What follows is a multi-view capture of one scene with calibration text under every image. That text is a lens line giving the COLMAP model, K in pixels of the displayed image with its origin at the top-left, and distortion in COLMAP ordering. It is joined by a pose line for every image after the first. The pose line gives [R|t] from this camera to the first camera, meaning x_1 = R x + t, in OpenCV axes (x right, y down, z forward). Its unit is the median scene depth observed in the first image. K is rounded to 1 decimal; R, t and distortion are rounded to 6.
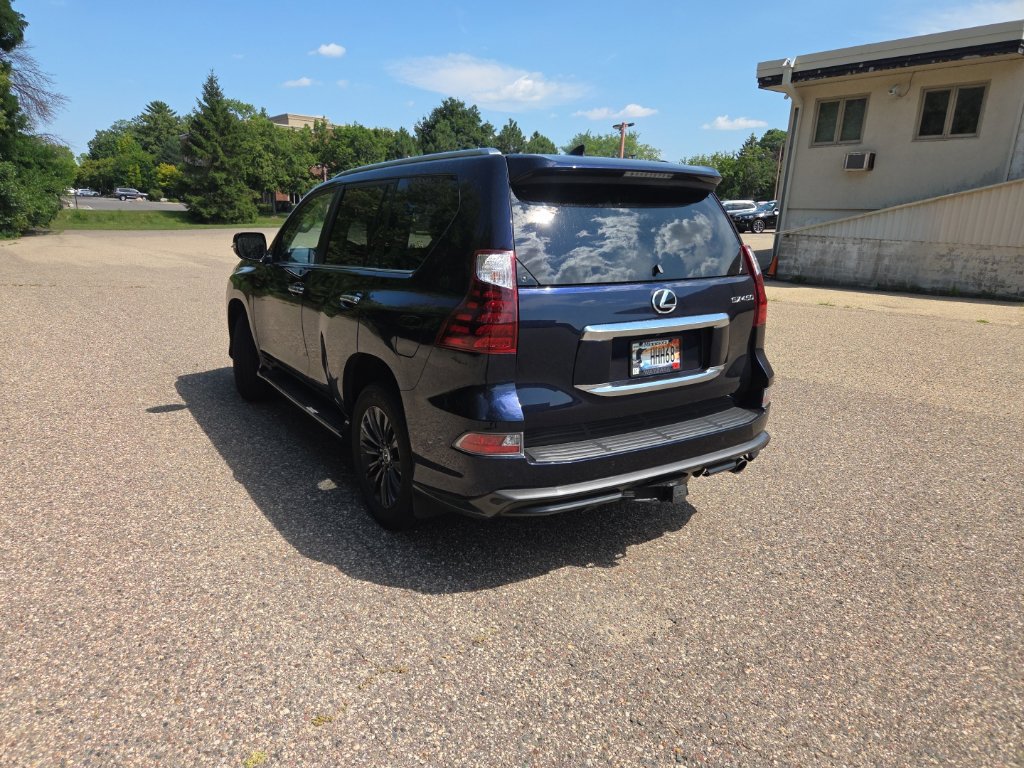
lens RADIAL K [[683.1, 0, 499.9], [0, 683.1, 386.3], [0, 0, 1]] dist [0.068913, -0.054520]
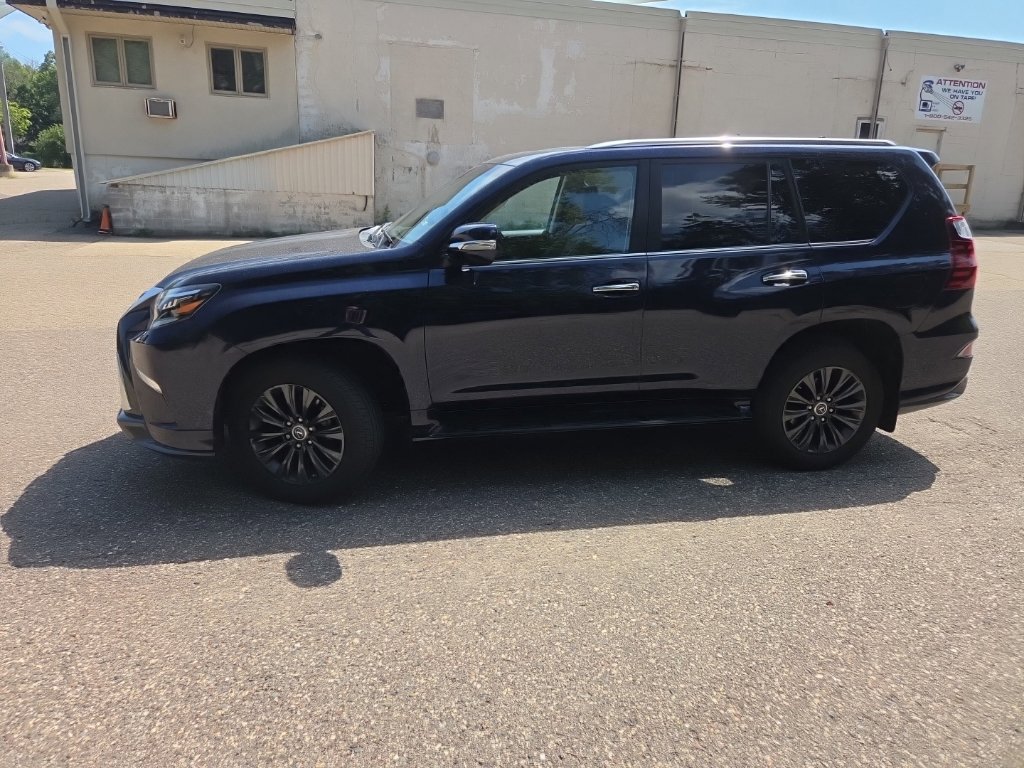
lens RADIAL K [[683.1, 0, 495.0], [0, 683.1, 372.2], [0, 0, 1]] dist [0.068913, -0.054520]
pose [[0.362977, -0.265879, 0.893060, -0.311499], [0.210407, 0.957059, 0.199415, -0.067649], [-0.907732, 0.115524, 0.403333, 0.234019]]
